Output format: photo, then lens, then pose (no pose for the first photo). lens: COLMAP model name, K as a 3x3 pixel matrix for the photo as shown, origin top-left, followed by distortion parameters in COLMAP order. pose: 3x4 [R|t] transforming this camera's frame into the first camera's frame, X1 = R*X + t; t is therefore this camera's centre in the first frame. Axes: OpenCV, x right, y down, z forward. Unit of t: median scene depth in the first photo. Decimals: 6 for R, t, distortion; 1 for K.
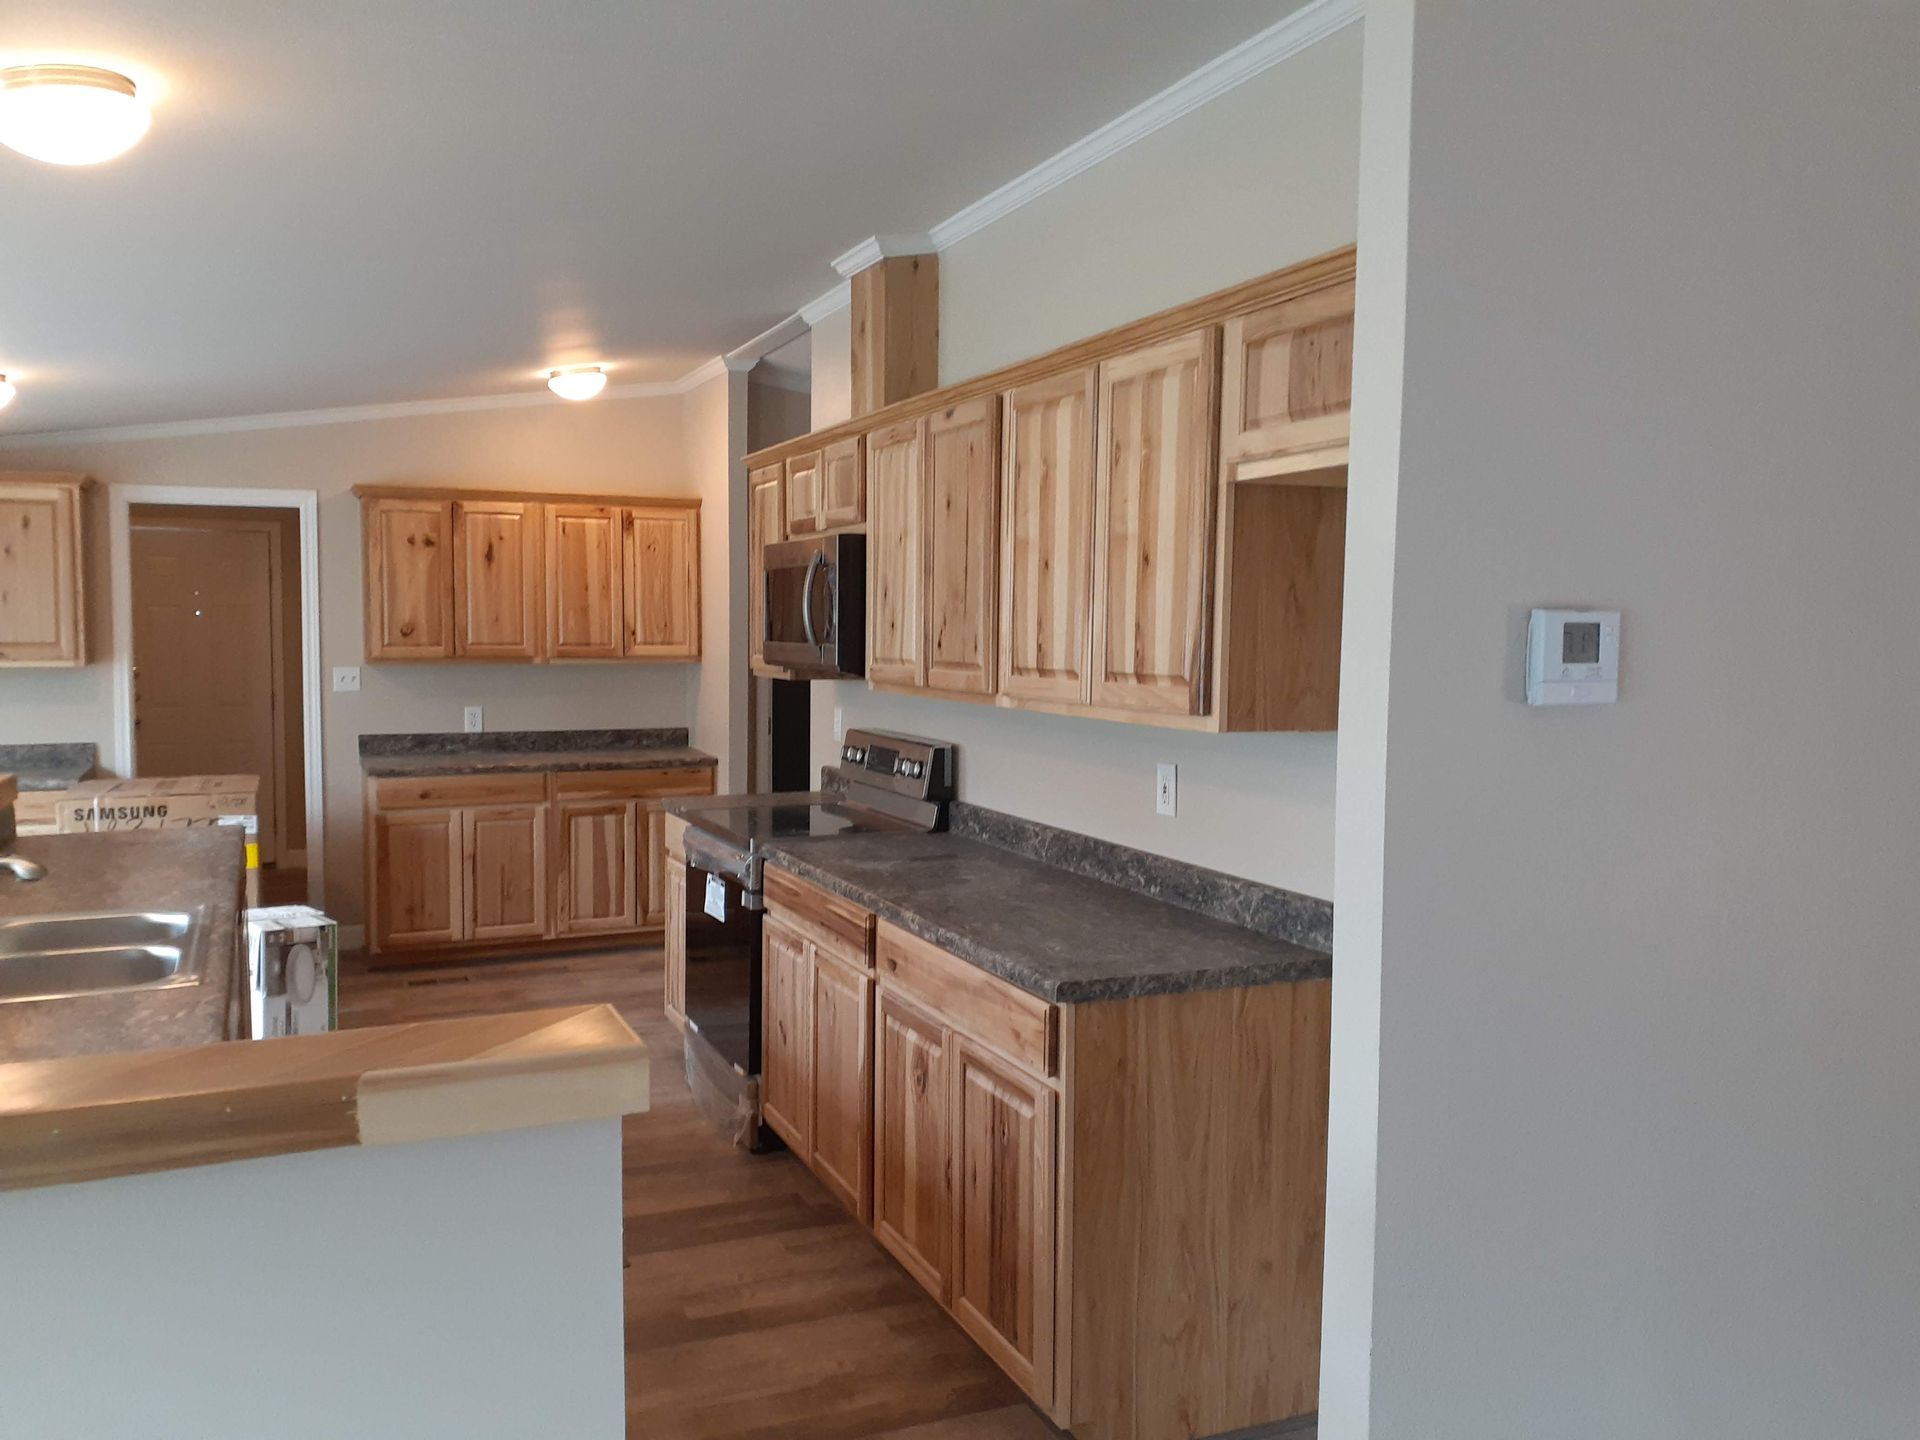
lens RADIAL K [[1534.2, 0, 955.7], [0, 1534.2, 737.4], [0, 0, 1]] dist [-0.012784, -0.023115]
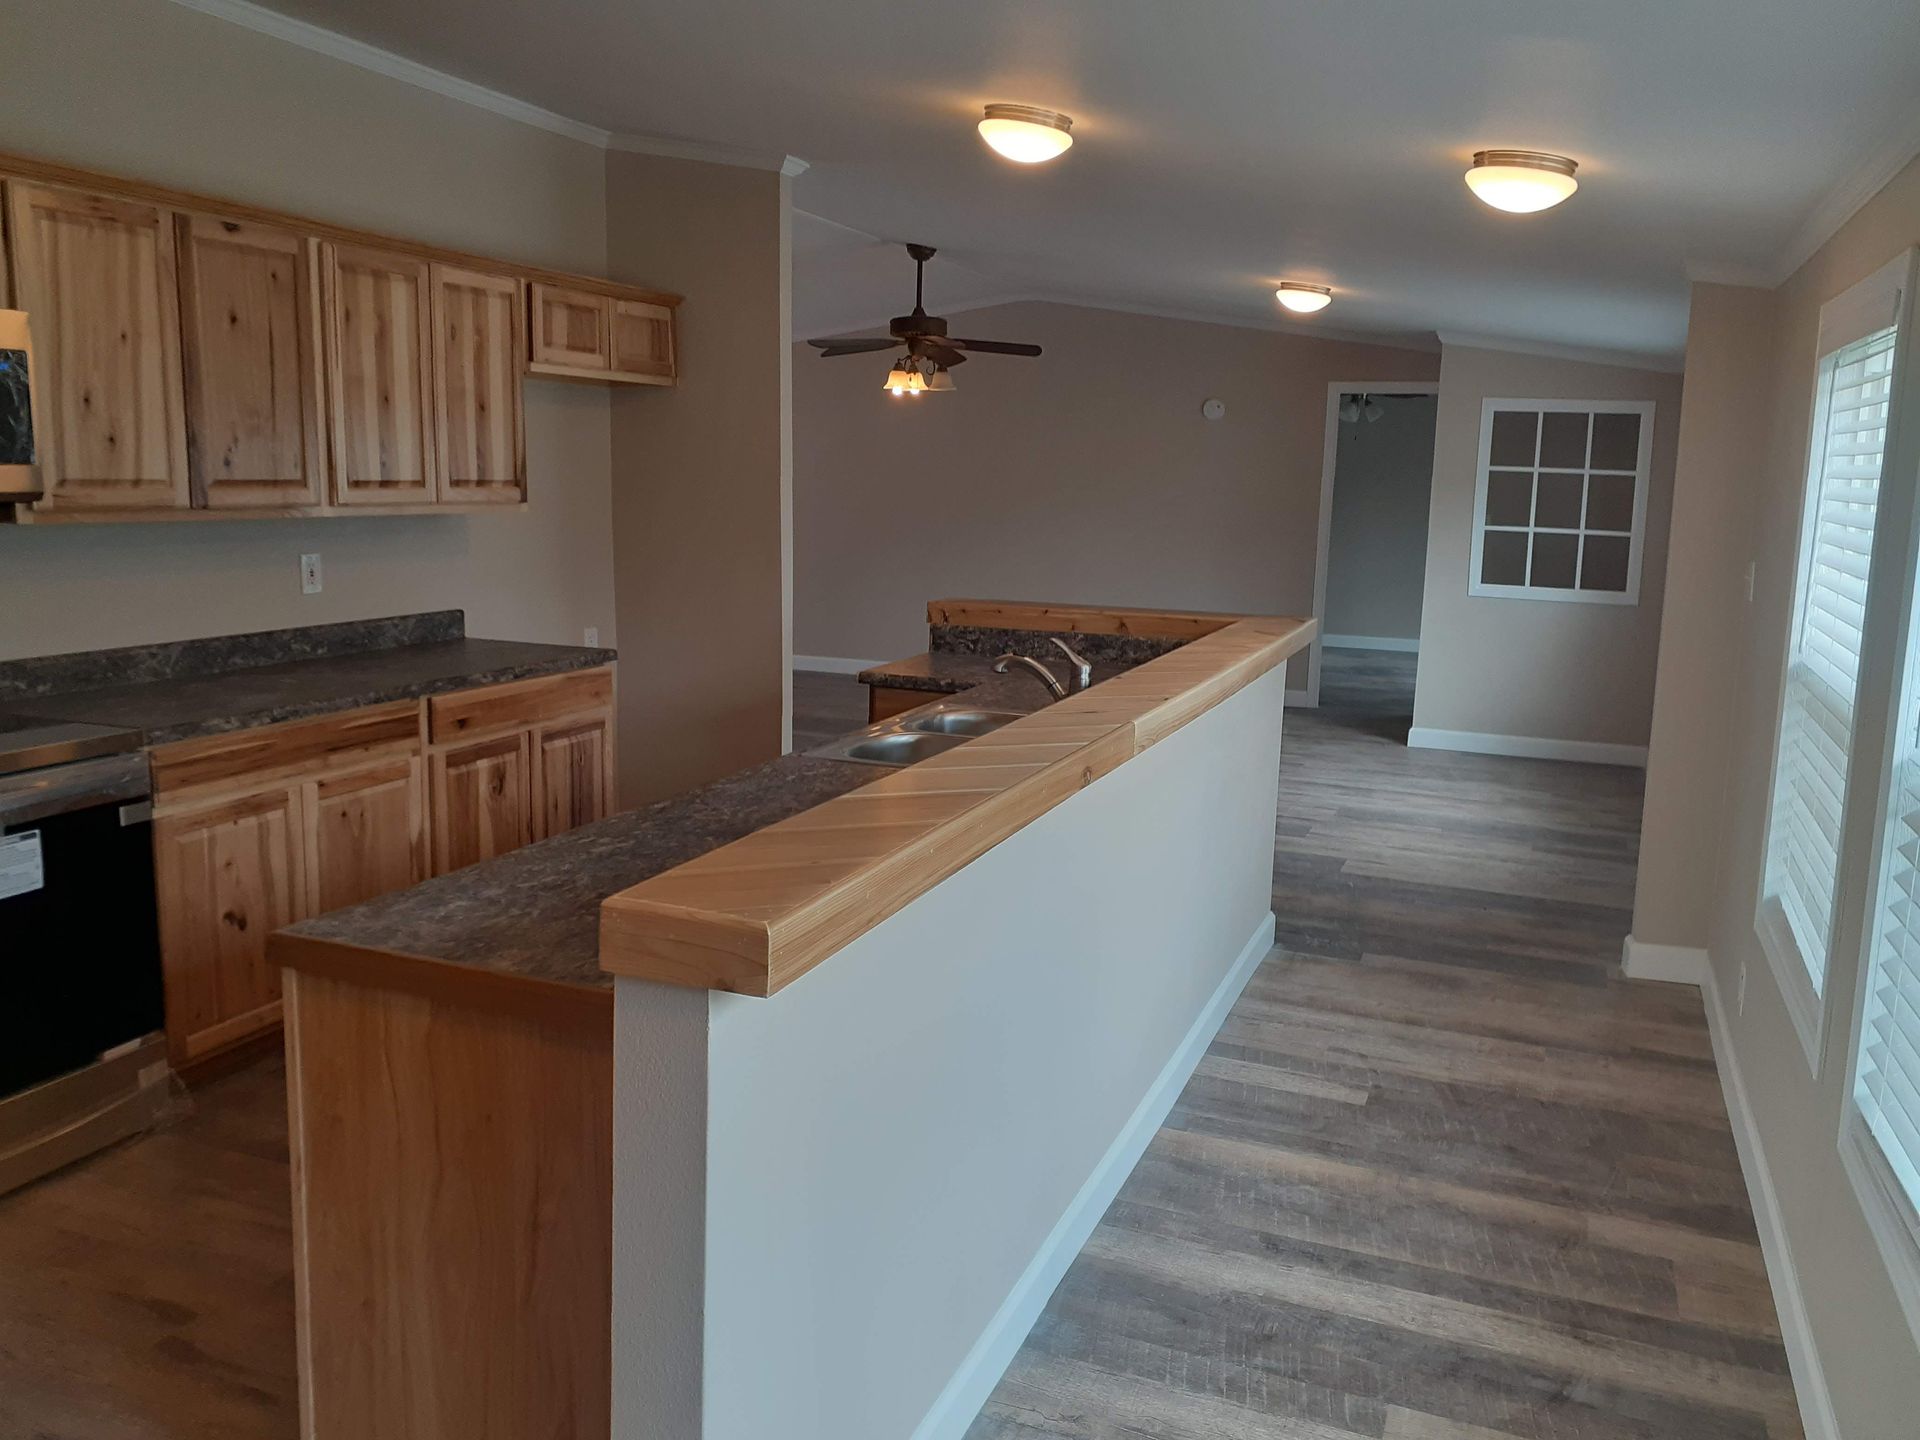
lens RADIAL K [[1534.2, 0, 952.1], [0, 1534.2, 715.6], [0, 0, 1]] dist [-0.012784, -0.023115]
pose [[-0.725760, -0.133866, 0.674798, -1.267938], [0.019840, 0.976404, 0.215037, -0.128434], [-0.687662, 0.169454, -0.705979, 1.732279]]
